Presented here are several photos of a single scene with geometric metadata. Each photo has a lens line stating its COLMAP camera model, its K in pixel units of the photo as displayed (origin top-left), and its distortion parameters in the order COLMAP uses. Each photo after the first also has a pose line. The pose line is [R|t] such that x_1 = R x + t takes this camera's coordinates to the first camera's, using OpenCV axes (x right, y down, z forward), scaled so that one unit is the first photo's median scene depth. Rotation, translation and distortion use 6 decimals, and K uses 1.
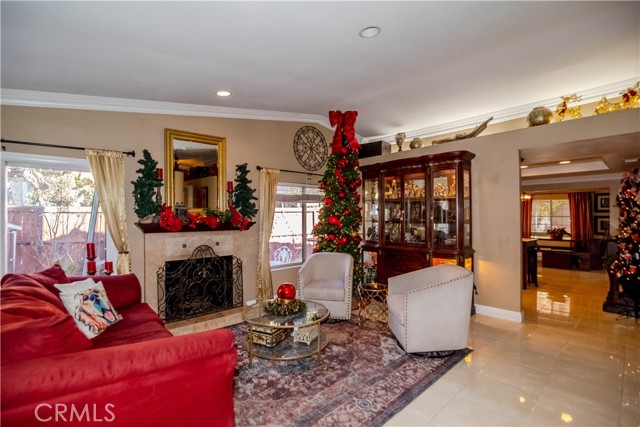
lens RADIAL K [[294.3, 0, 317.9], [0, 294.3, 215.9], [0, 0, 1]] dist [-0.018911, 0.000648]
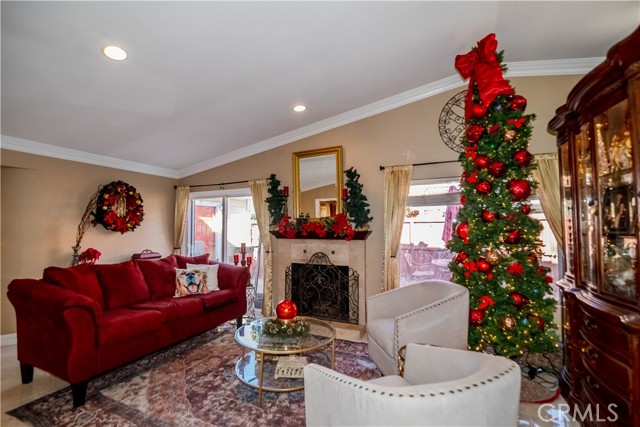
lens RADIAL K [[294.3, 0, 317.9], [0, 294.3, 215.9], [0, 0, 1]] dist [-0.018911, 0.000648]
pose [[0.387983, -0.034457, -0.921022, 0.591257], [0.001104, 0.999318, -0.036920, 0.007582], [0.921666, 0.013307, 0.387756, 0.585042]]
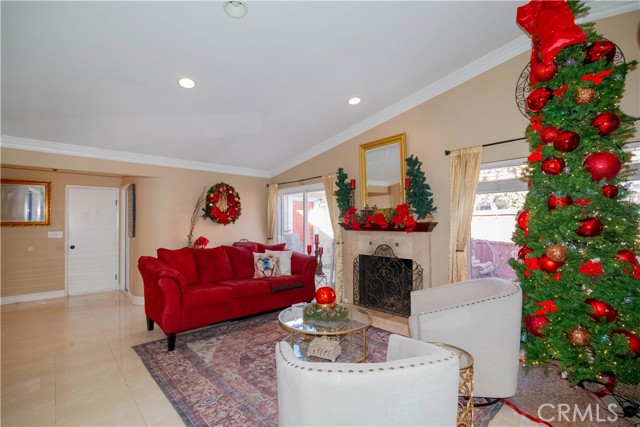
lens RADIAL K [[294.3, 0, 317.9], [0, 294.3, 215.9], [0, 0, 1]] dist [-0.018911, 0.000648]
pose [[0.000716, -0.019909, -0.999802, 0.656963], [0.004415, 0.999792, -0.019906, 0.018567], [0.999990, -0.004400, 0.000804, 0.769802]]
